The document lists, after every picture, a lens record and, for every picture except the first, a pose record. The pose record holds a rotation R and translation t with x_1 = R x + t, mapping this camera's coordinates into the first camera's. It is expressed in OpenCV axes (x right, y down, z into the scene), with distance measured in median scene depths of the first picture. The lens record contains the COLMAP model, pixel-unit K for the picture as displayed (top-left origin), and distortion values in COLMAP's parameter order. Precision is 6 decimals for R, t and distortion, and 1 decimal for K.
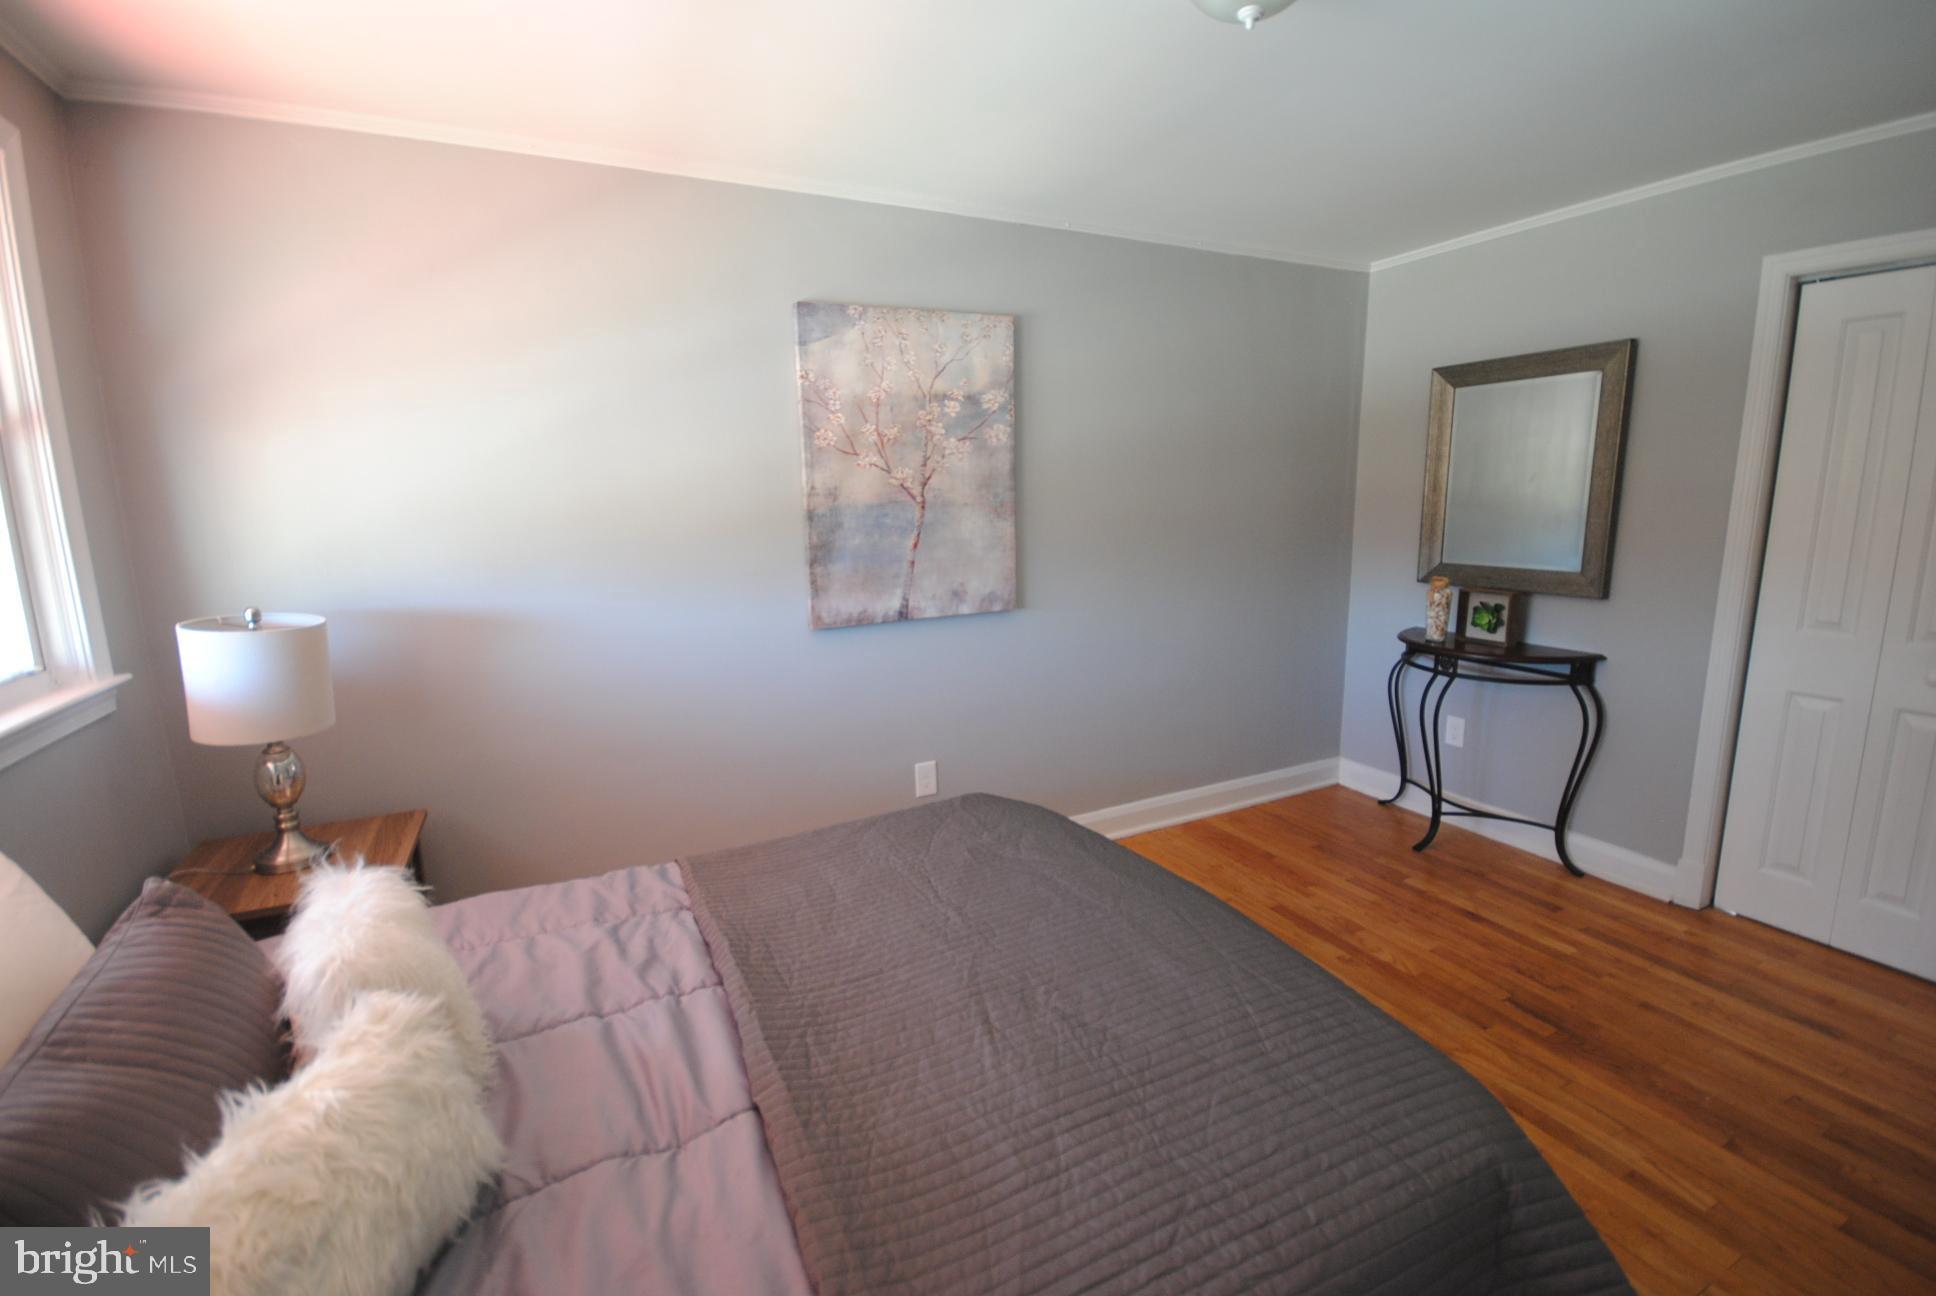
lens RADIAL K [[848.2, 0, 971.4], [0, 848.2, 648.7], [0, 0, 1]] dist [-0.000685, -0.004183]
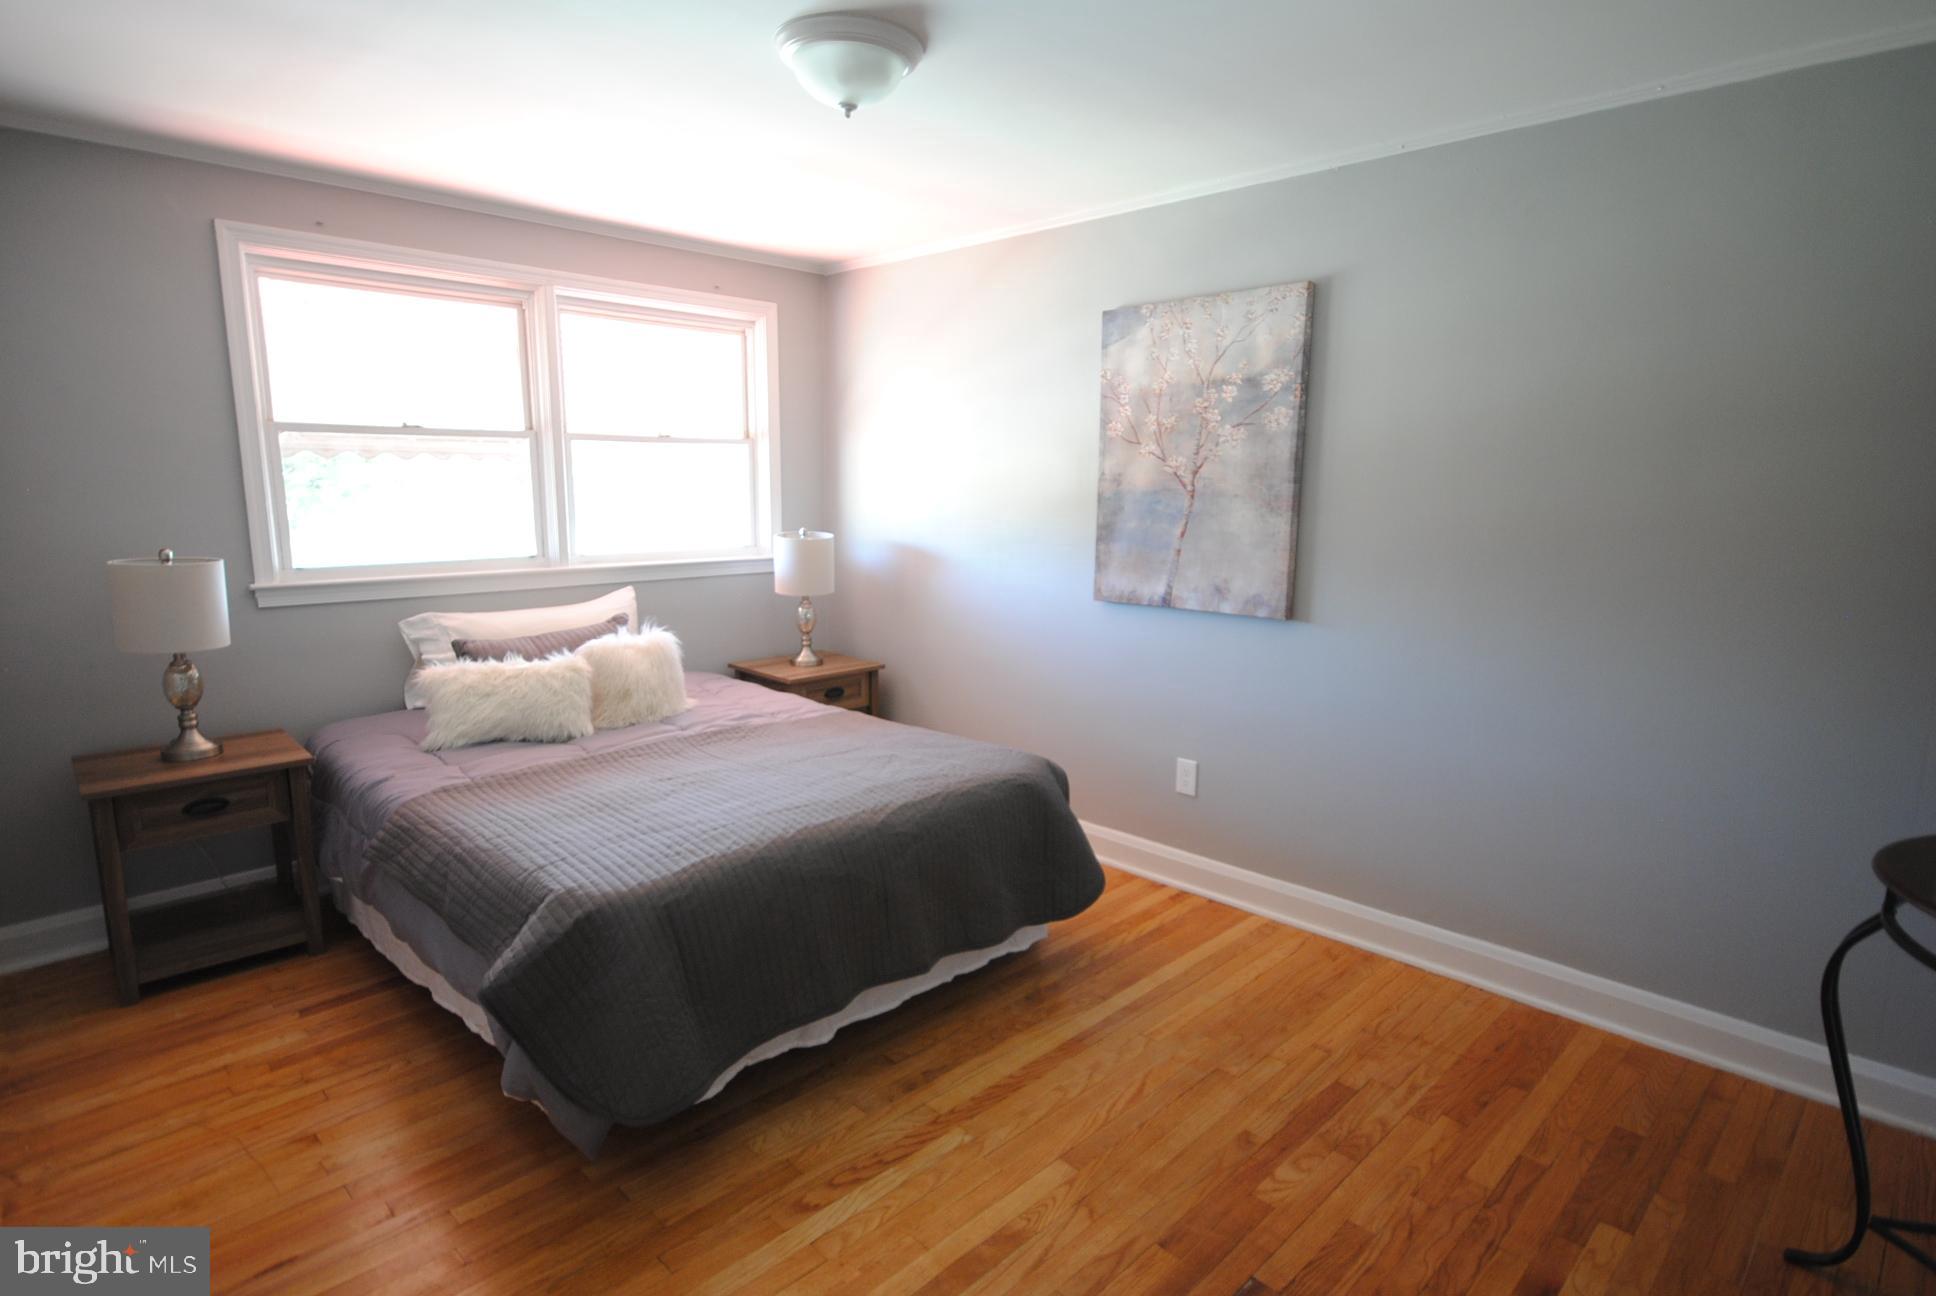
lens RADIAL K [[1018.7, 0, 972.9], [0, 1018.7, 648.1], [0, 0, 1]] dist [0.003149, 0.000908]
pose [[0.318163, 0.181700, -0.930461, 1.001457], [-0.189228, 0.973883, 0.125474, -0.096461], [0.928959, 0.136148, 0.344236, 0.386915]]
